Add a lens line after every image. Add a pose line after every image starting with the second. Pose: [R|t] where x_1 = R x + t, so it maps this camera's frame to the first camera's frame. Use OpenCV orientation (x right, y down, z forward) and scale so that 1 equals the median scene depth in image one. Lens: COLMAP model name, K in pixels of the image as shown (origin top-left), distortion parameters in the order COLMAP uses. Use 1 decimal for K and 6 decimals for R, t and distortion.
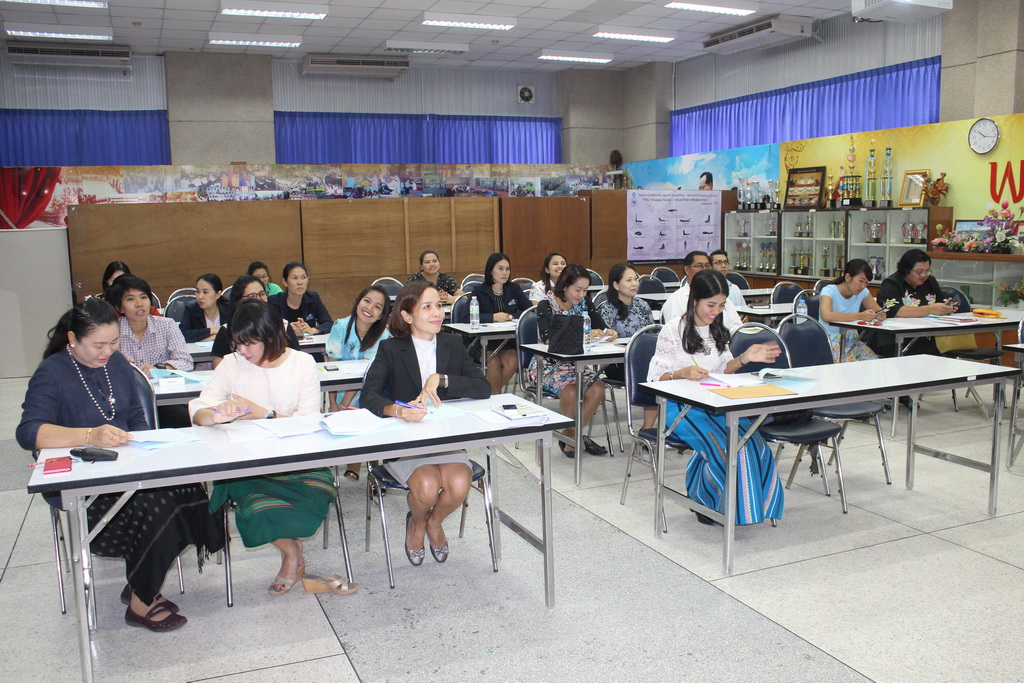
lens RADIAL K [[910.4, 0, 512.7], [0, 910.4, 338.9], [0, 0, 1]] dist [-0.127793, 0.066122]
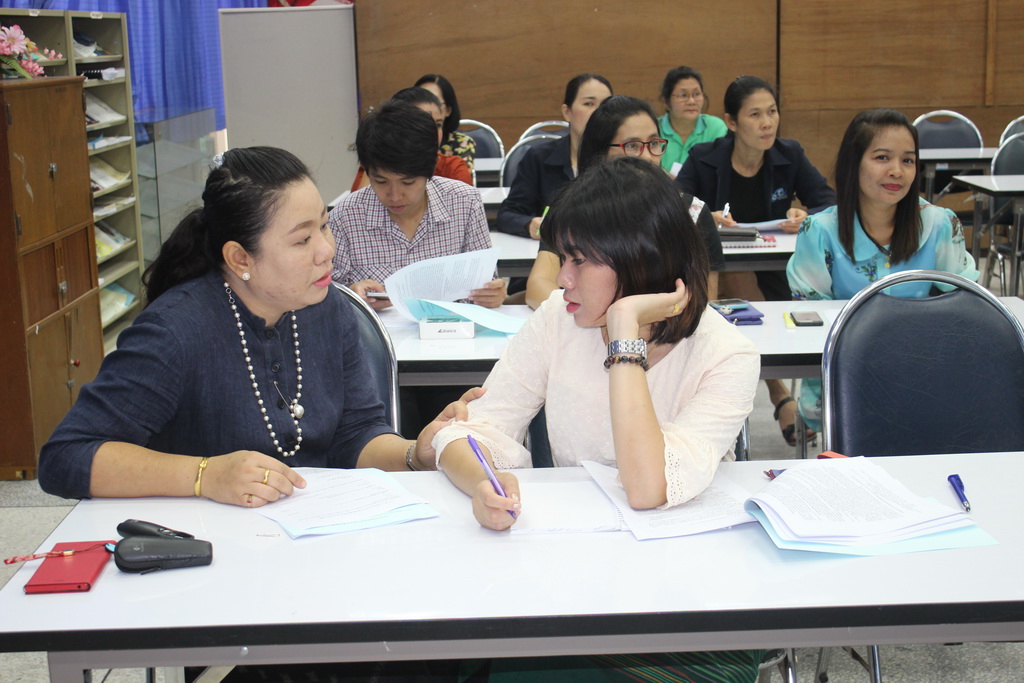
lens RADIAL K [[1528.3, 0, 521.5], [0, 1528.3, 335.0], [0, 0, 1]] dist [-0.014453, 0.000000]
pose [[0.920095, 0.077451, -0.383962, -0.019730], [-0.046628, 0.994943, 0.088959, -0.008681], [0.388911, -0.063948, 0.919053, 0.125300]]
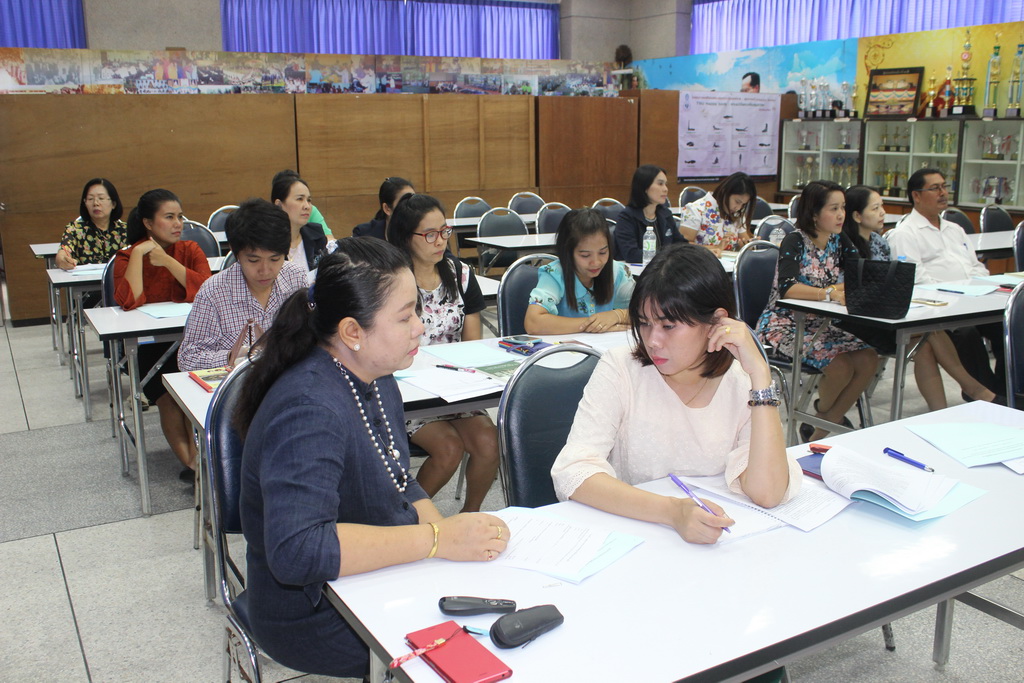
lens RADIAL K [[952.1, 0, 512.7], [0, 952.1, 359.5], [0, 0, 1]] dist [-0.080169, 0.000000]
pose [[0.993229, -0.013883, 0.115339, -0.135516], [0.001618, 0.994390, 0.105764, -0.012762], [-0.116160, -0.104861, 0.987680, 0.151874]]
